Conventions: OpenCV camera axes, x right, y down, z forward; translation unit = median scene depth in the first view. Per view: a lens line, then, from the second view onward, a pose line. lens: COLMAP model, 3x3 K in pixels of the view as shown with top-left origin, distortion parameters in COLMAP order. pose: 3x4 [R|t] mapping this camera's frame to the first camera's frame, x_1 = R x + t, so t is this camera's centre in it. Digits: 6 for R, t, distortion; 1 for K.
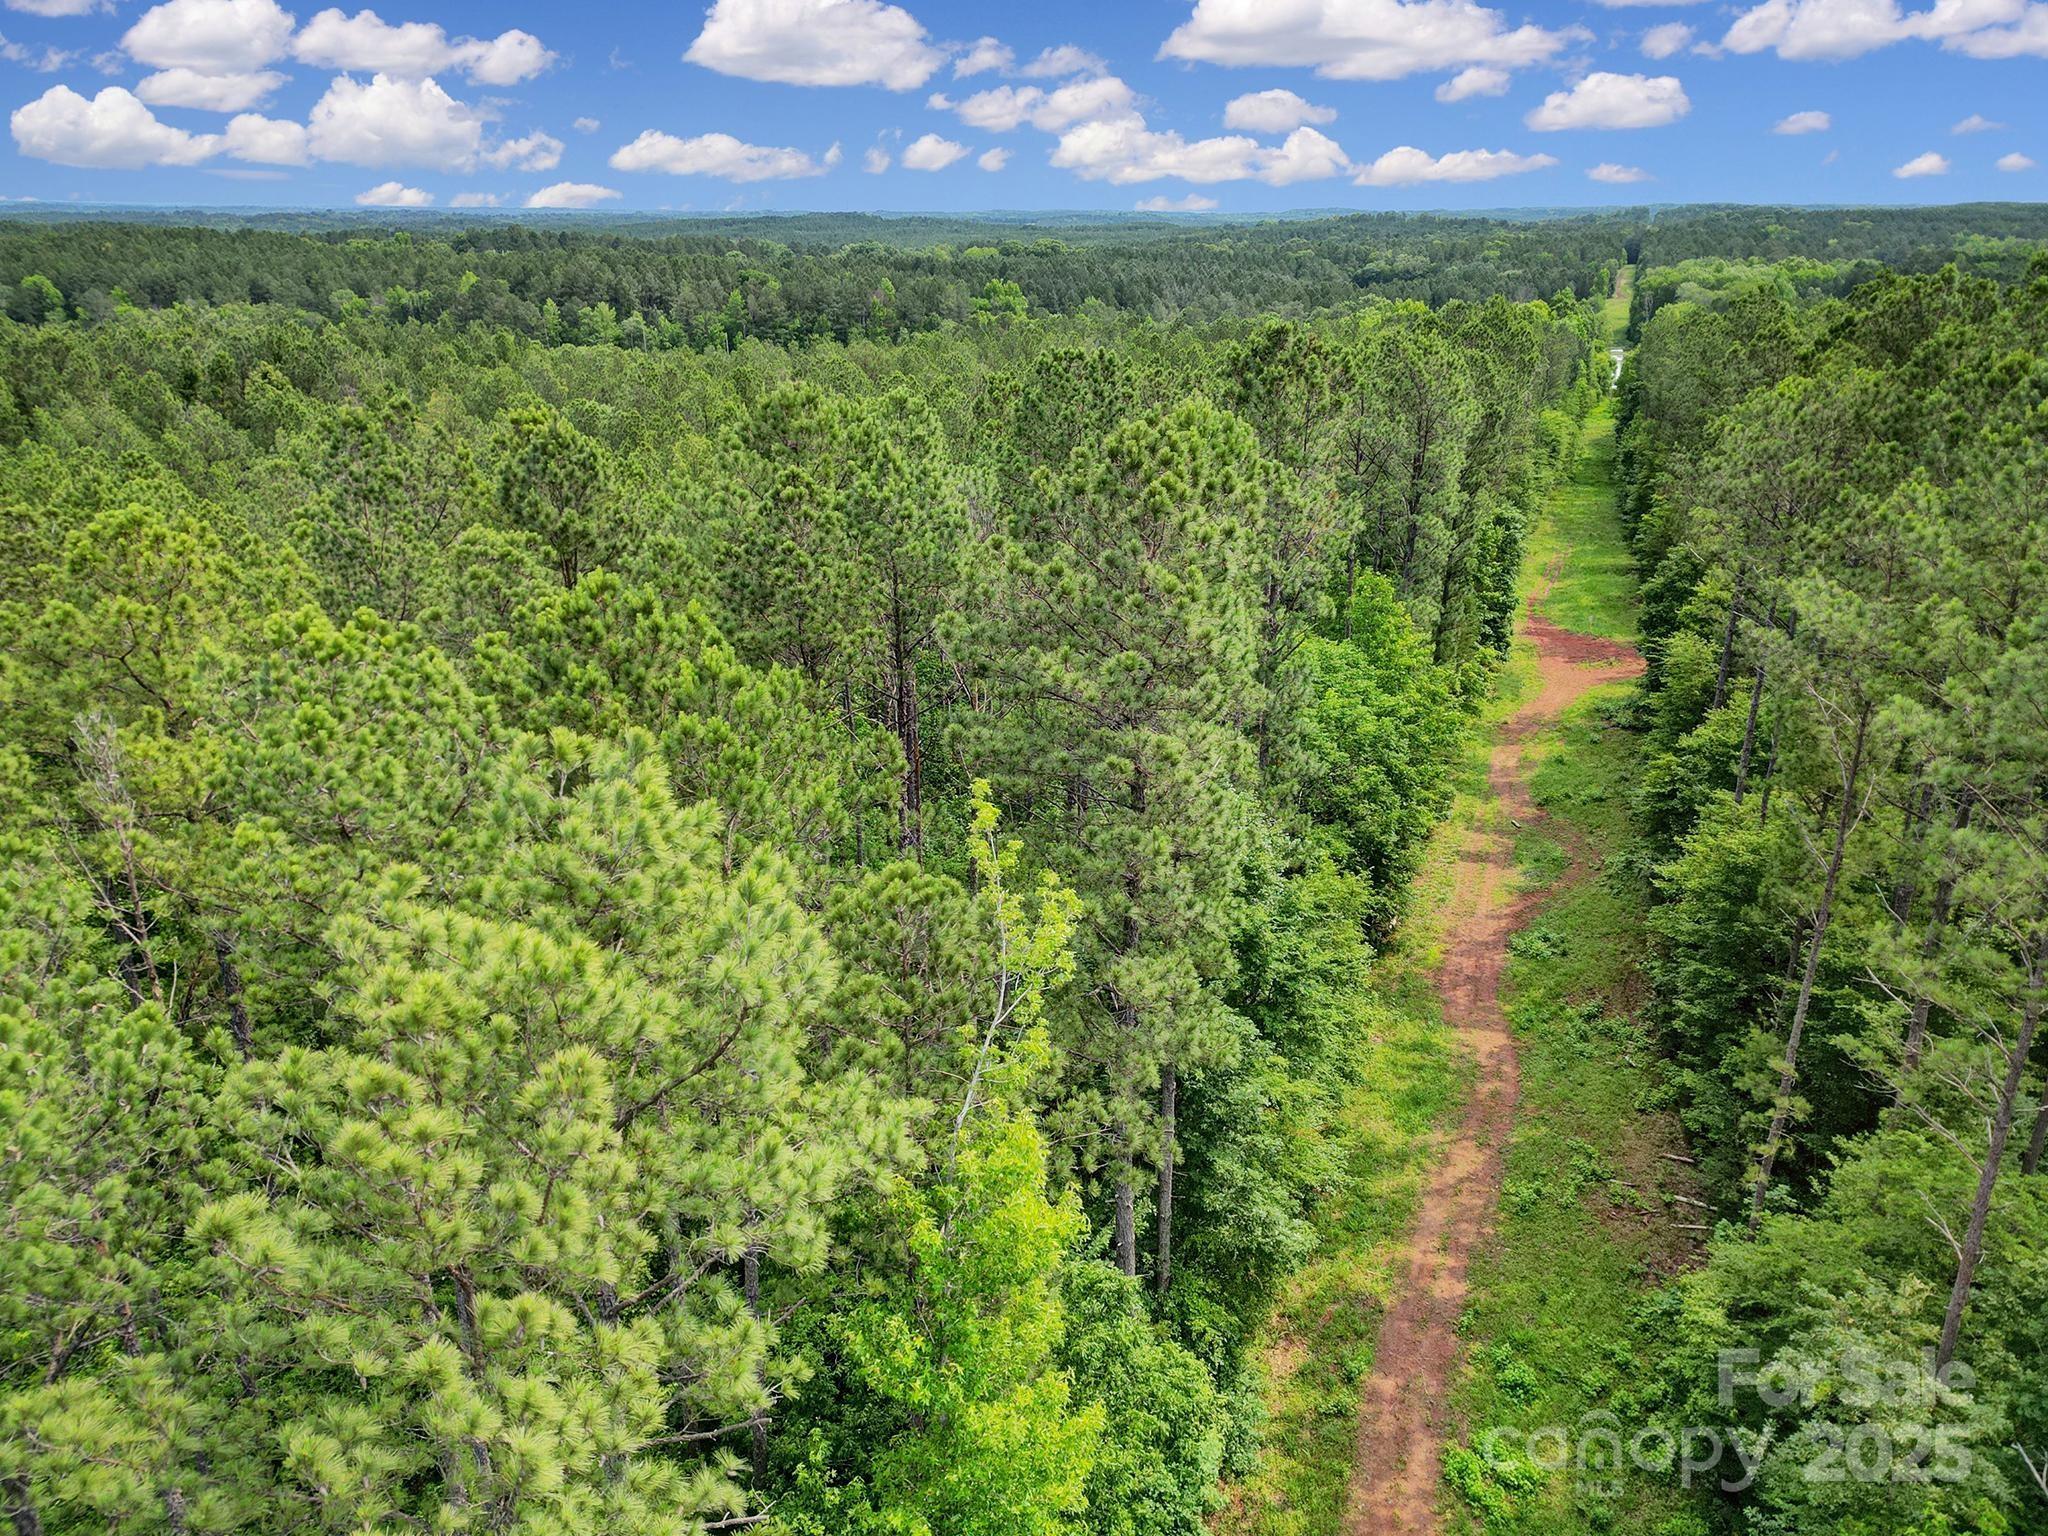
lens RADIAL K [[1432.8, 0, 1024.0], [0, 1432.8, 768.0], [0, 0, 1]] dist [0.062228, -0.053778]
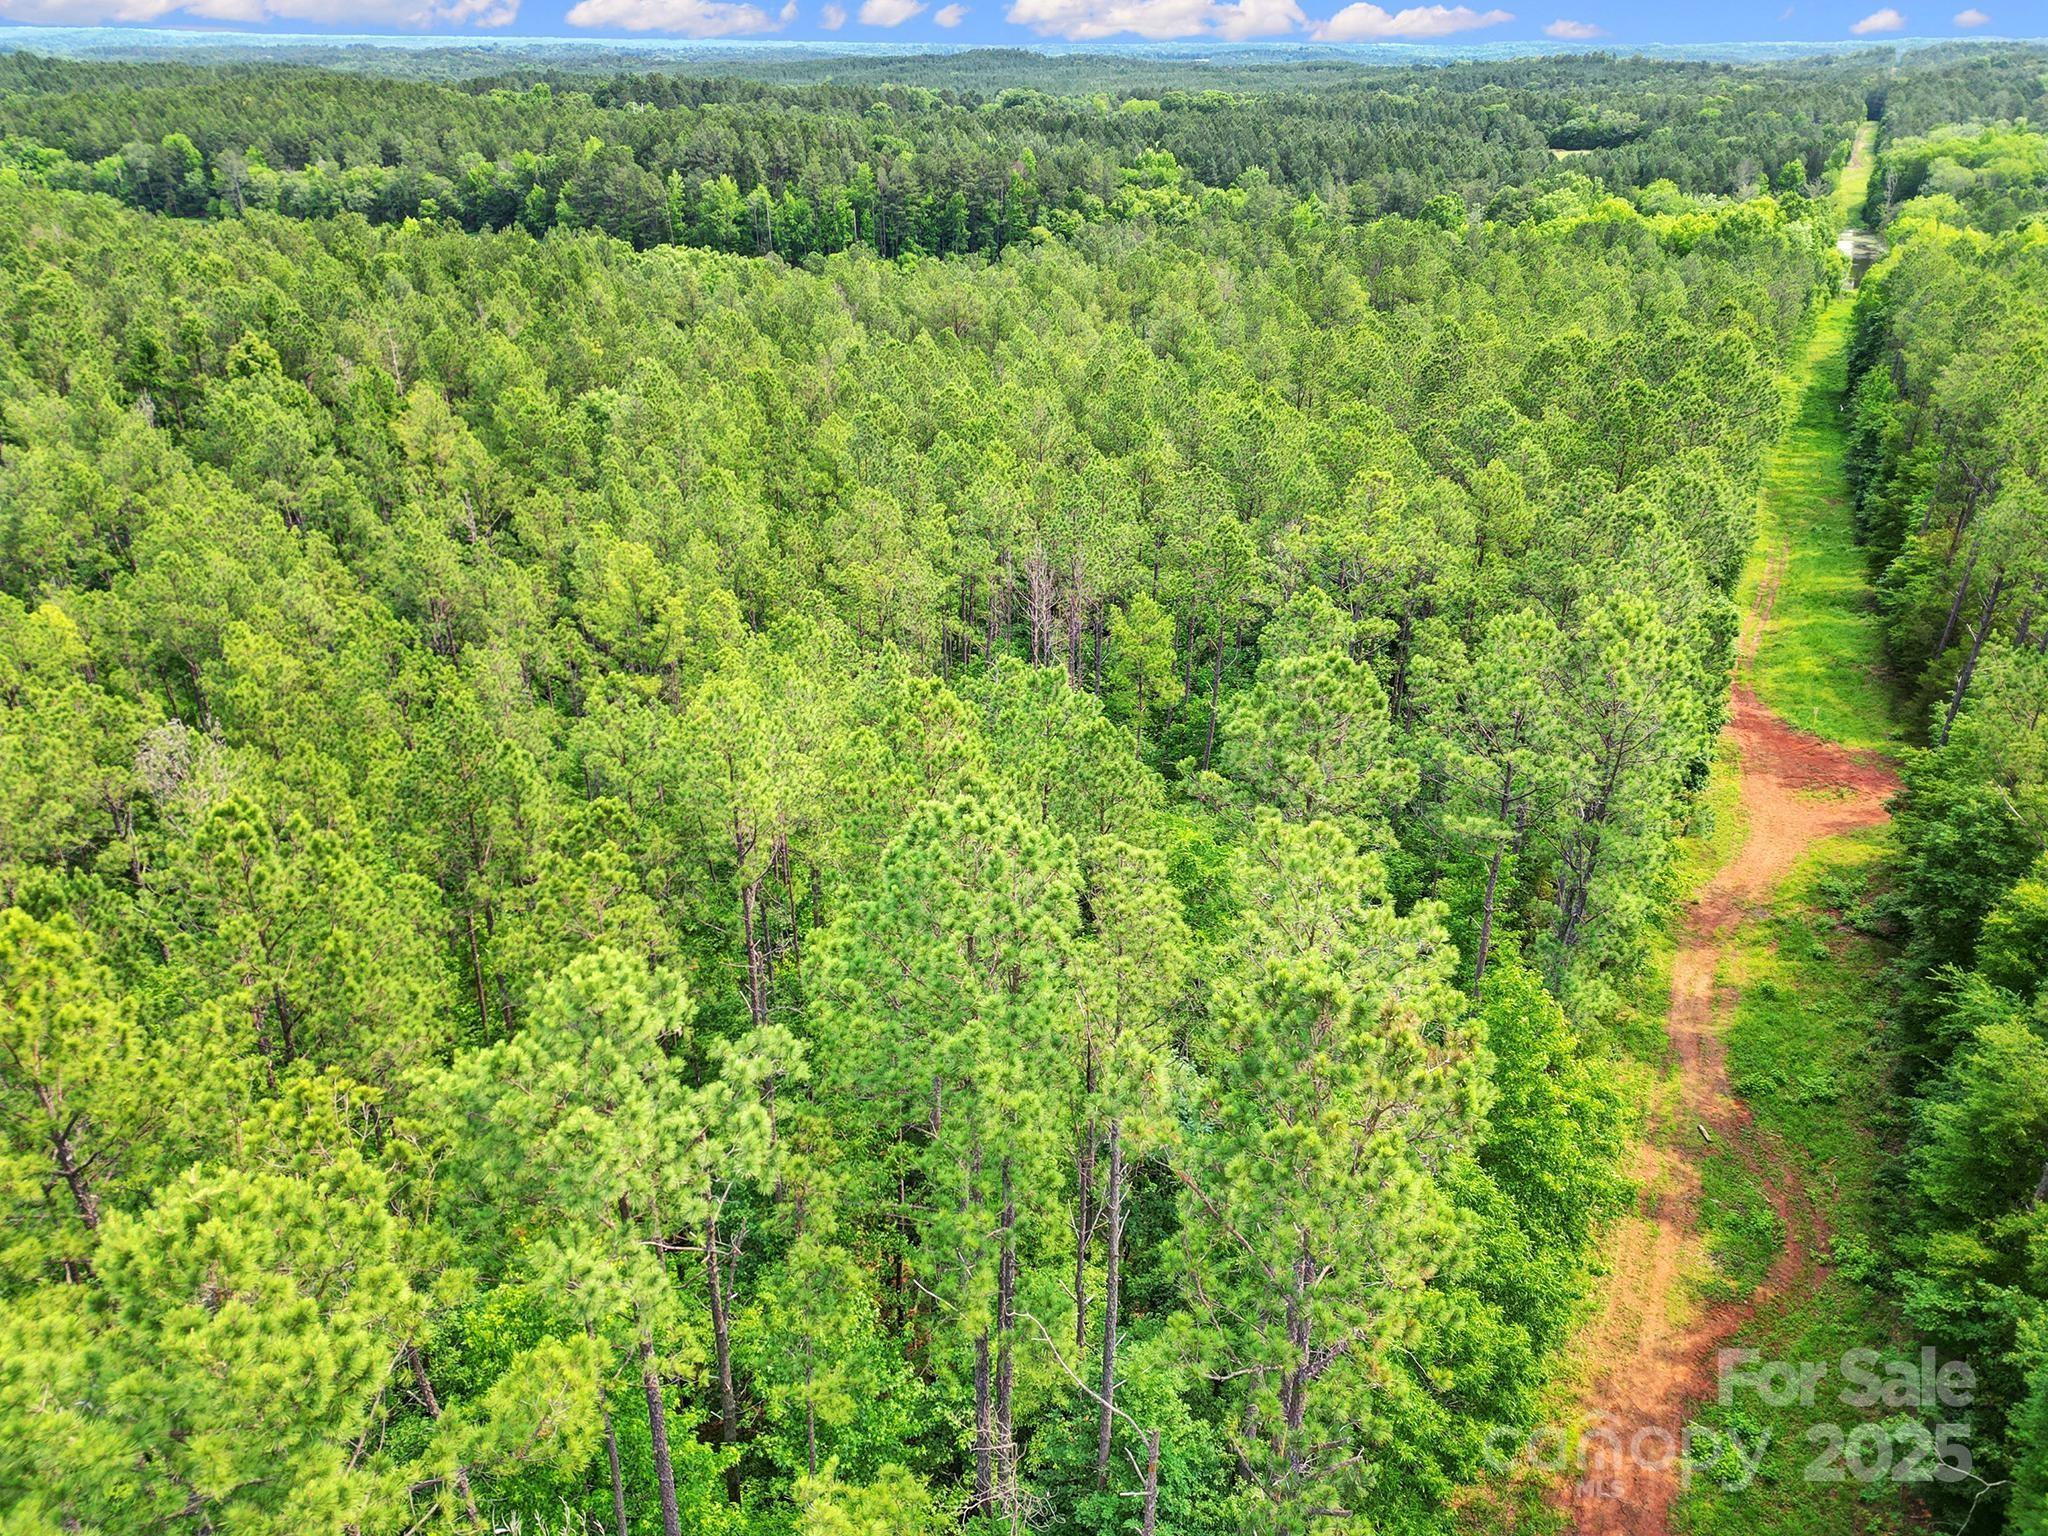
lens RADIAL K [[1429.0, 0, 1024.0], [0, 1429.0, 768.0], [0, 0, 1]] dist [0.079446, -0.077313]
pose [[0.994141, 0.051392, -0.095087, 0.009829], [-0.042000, 0.994273, 0.098267, -0.033693], [0.099593, -0.093697, 0.990607, 0.042304]]
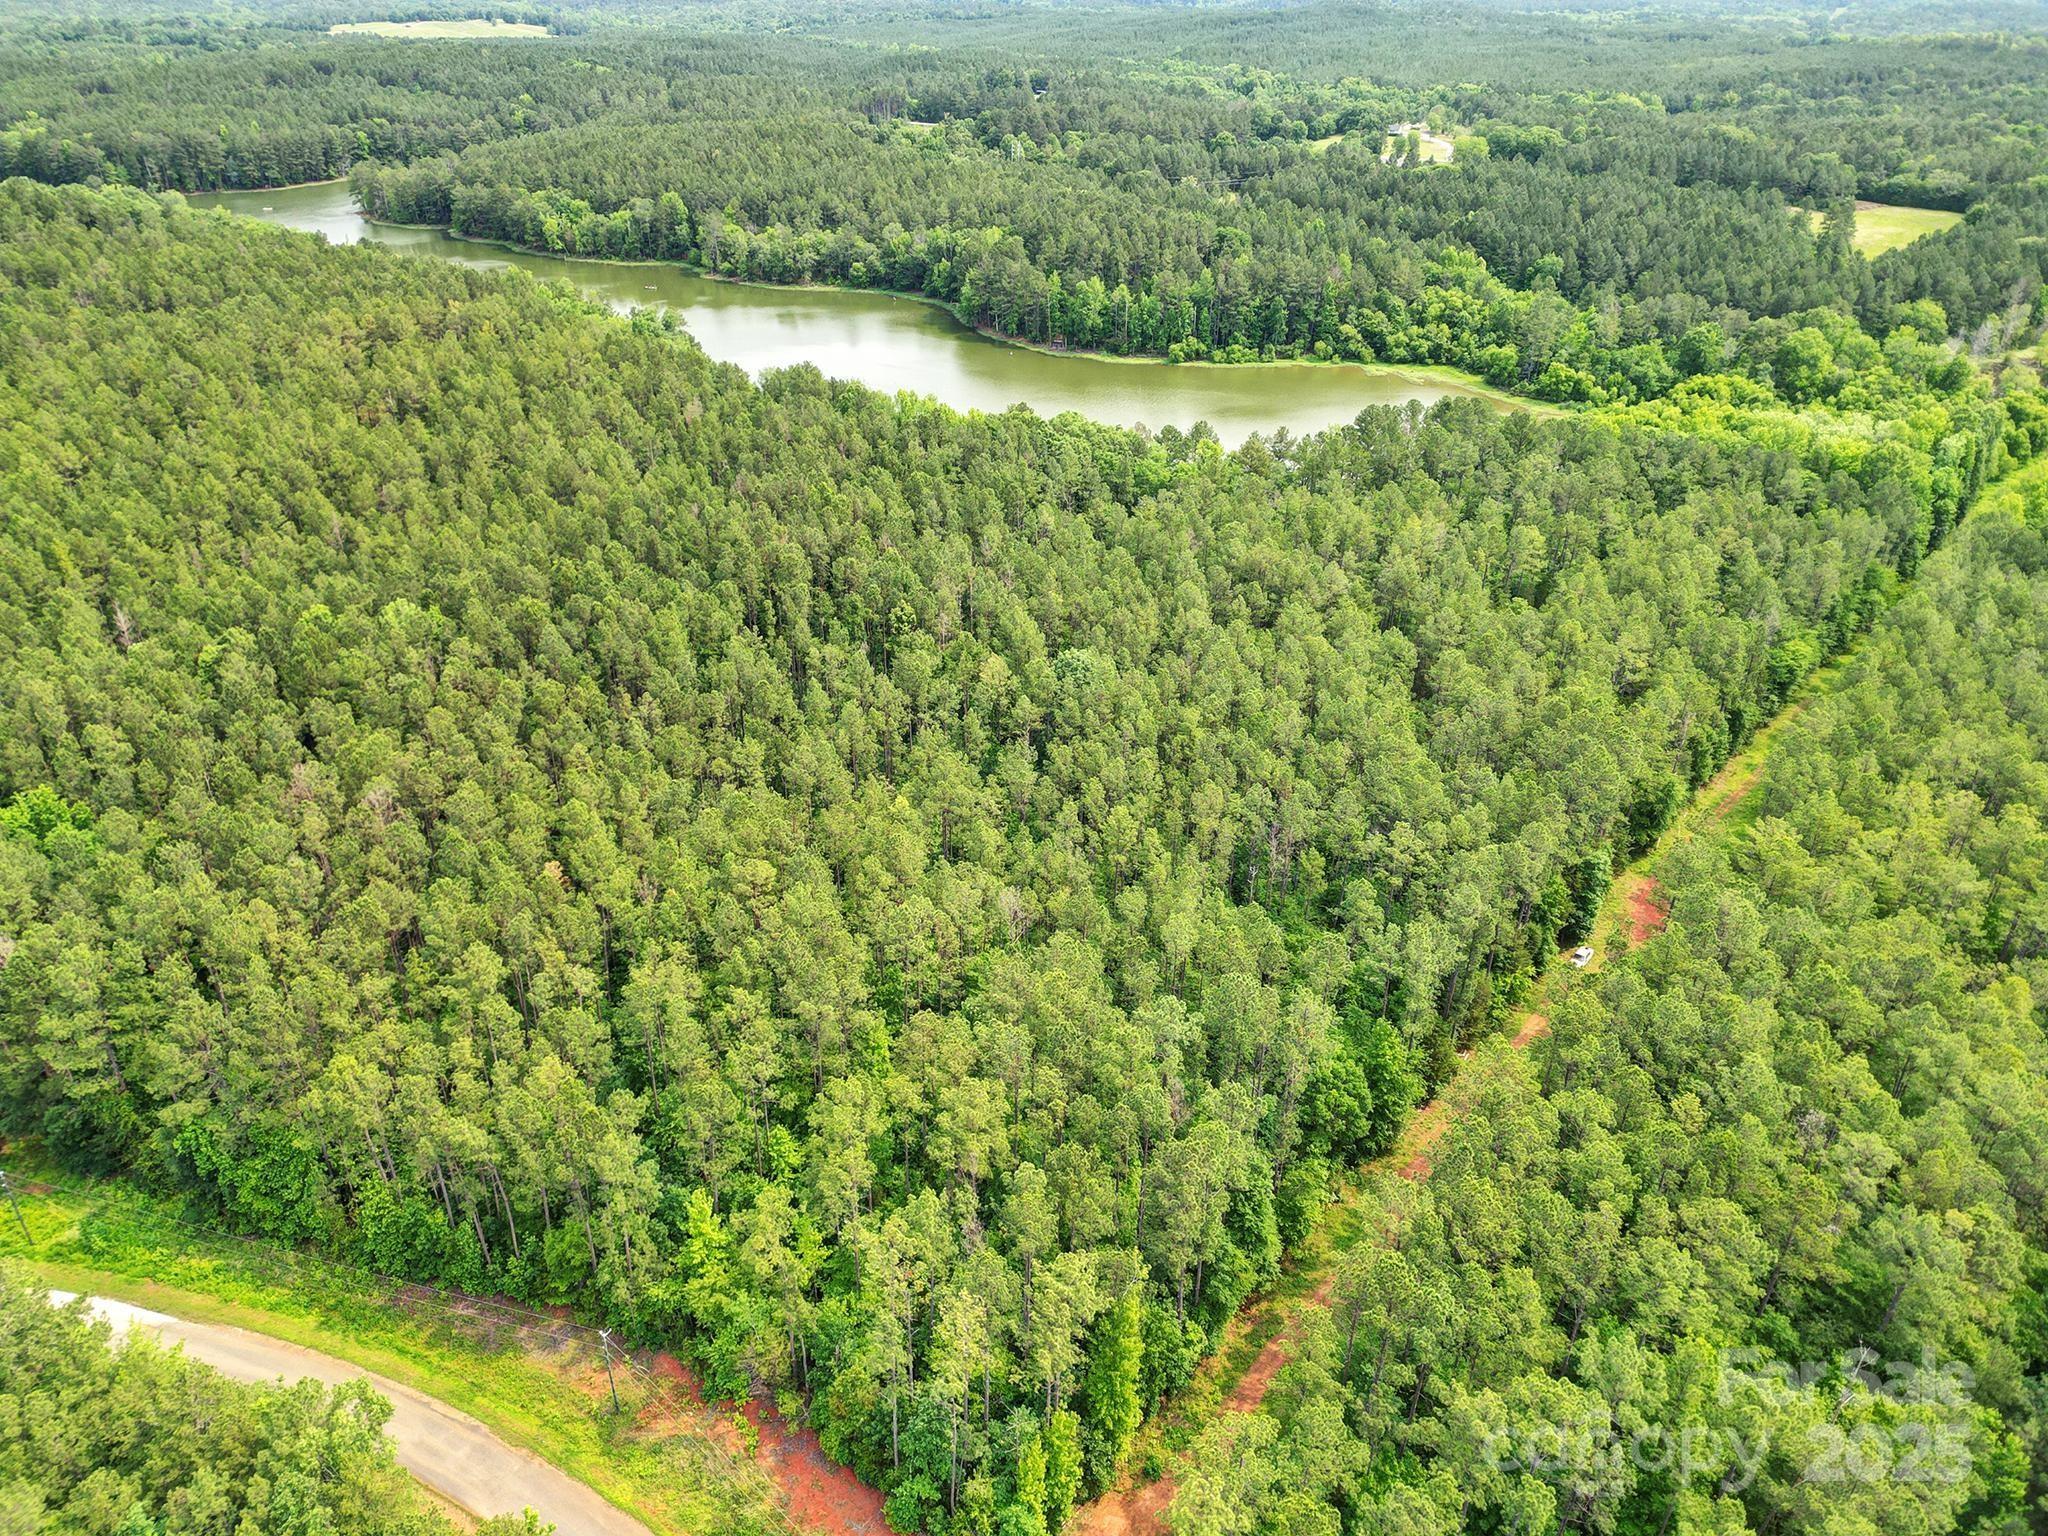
lens RADIAL K [[1432.8, 0, 1024.0], [0, 1432.8, 768.0], [0, 0, 1]] dist [0.062228, -0.053778]
pose [[0.949223, 0.164365, -0.268252, 0.030474], [-0.121640, 0.978102, 0.168880, -0.105241], [0.290136, -0.127674, 0.948431, -0.164462]]
